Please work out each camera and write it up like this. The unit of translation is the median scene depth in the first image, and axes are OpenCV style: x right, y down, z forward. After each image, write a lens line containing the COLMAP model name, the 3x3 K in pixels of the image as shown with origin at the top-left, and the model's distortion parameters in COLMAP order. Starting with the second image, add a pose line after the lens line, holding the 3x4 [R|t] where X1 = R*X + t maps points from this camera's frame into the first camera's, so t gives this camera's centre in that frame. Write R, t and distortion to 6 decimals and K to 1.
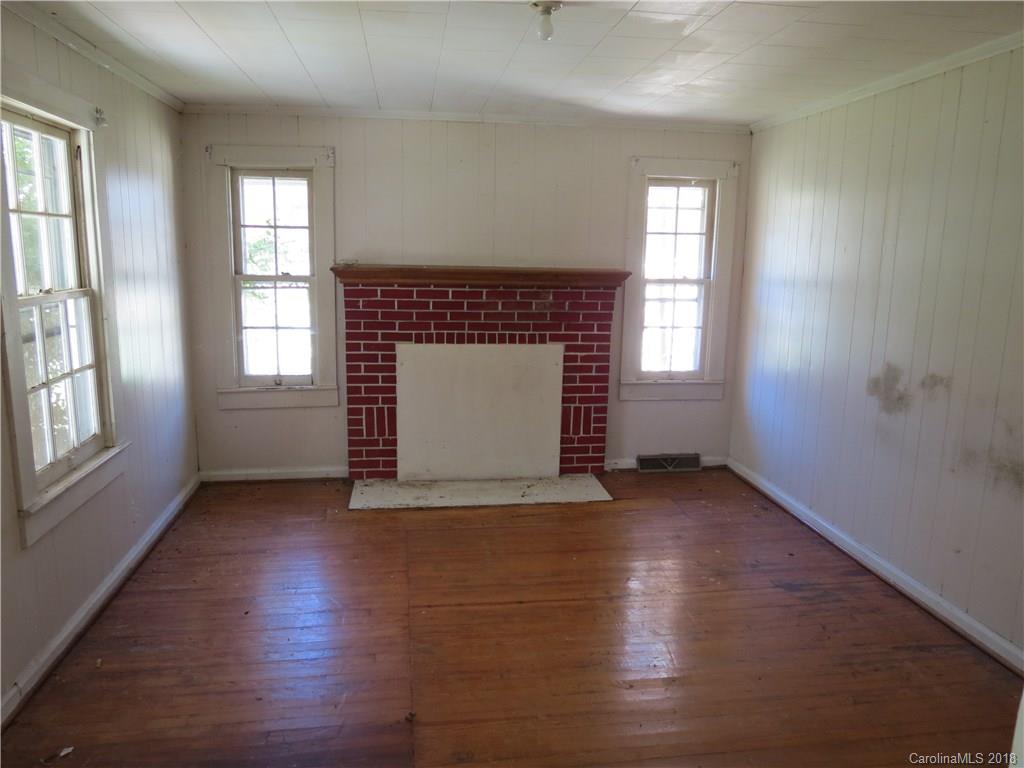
lens RADIAL K [[701.1, 0, 512.0], [0, 701.1, 384.0], [0, 0, 1]] dist [0.001976, 0.001134]
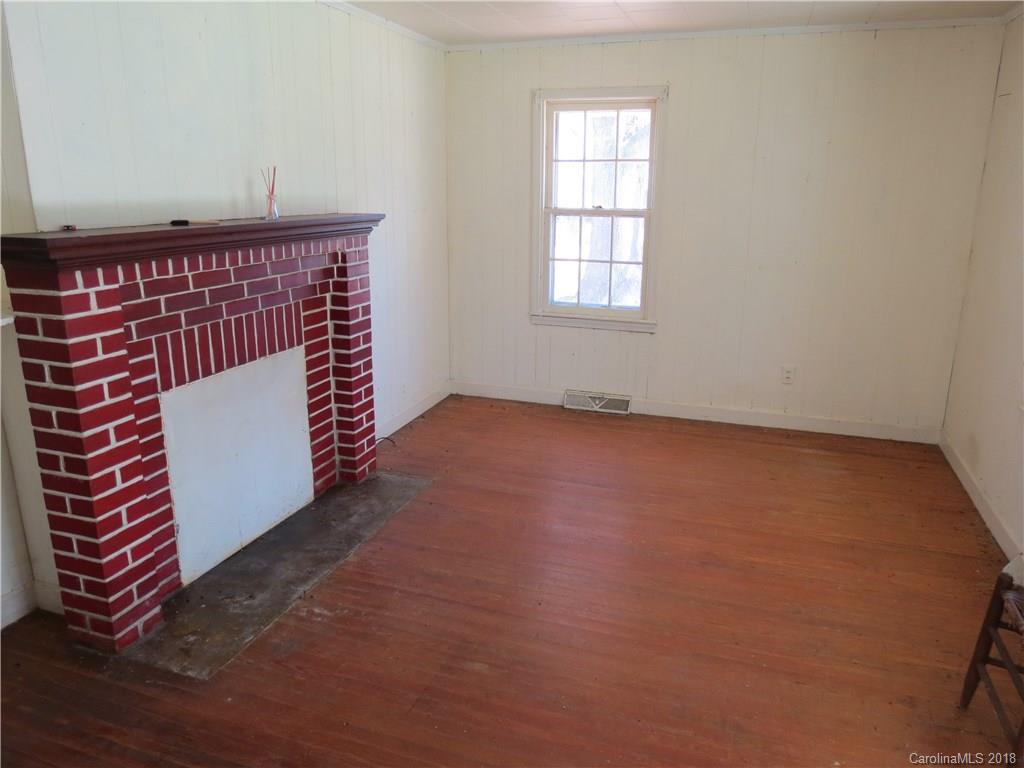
lens RADIAL K [[701.1, 0, 512.0], [0, 701.1, 384.0], [0, 0, 1]] dist [0.001976, 0.001134]
pose [[0.895322, 0.106899, -0.432402, 0.046327], [-0.066777, 0.992016, 0.106981, -0.001044], [0.440386, -0.066908, 0.895312, 0.007422]]
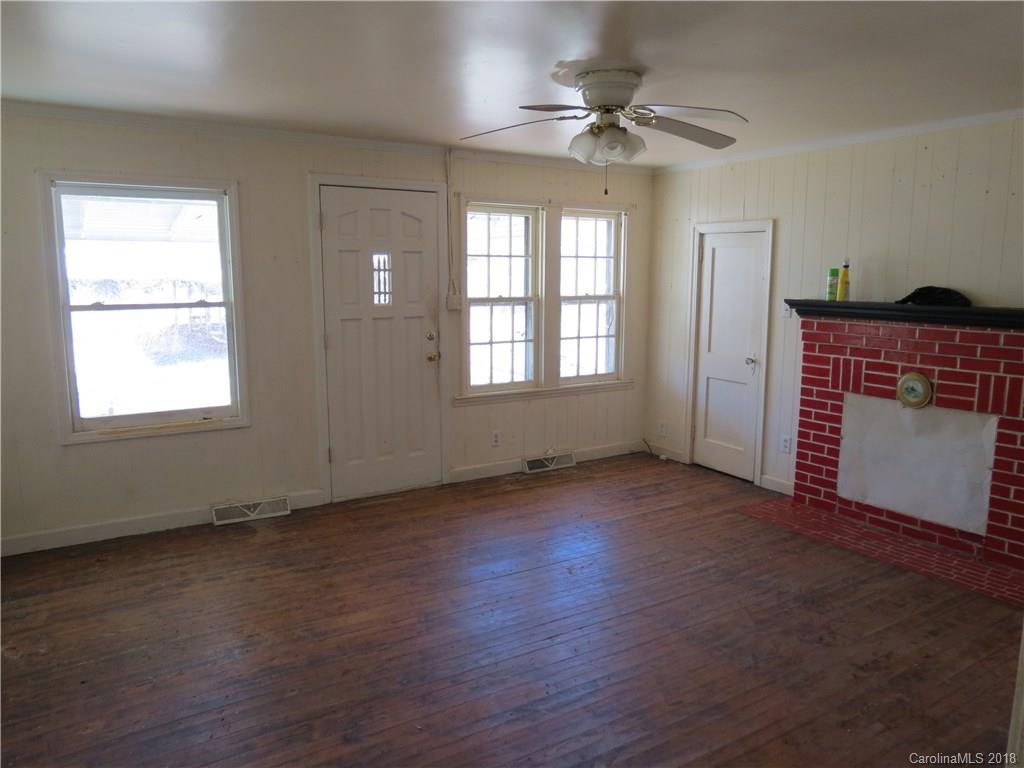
lens RADIAL K [[725.0, 0, 512.0], [0, 725.0, 384.0], [0, 0, 1]] dist [-0.028449, 0.008077]
pose [[0.910218, -0.075671, 0.407157, -0.779643], [0.089111, 0.995922, -0.014119, 0.004452], [-0.404428, 0.049133, 0.913249, -0.077577]]
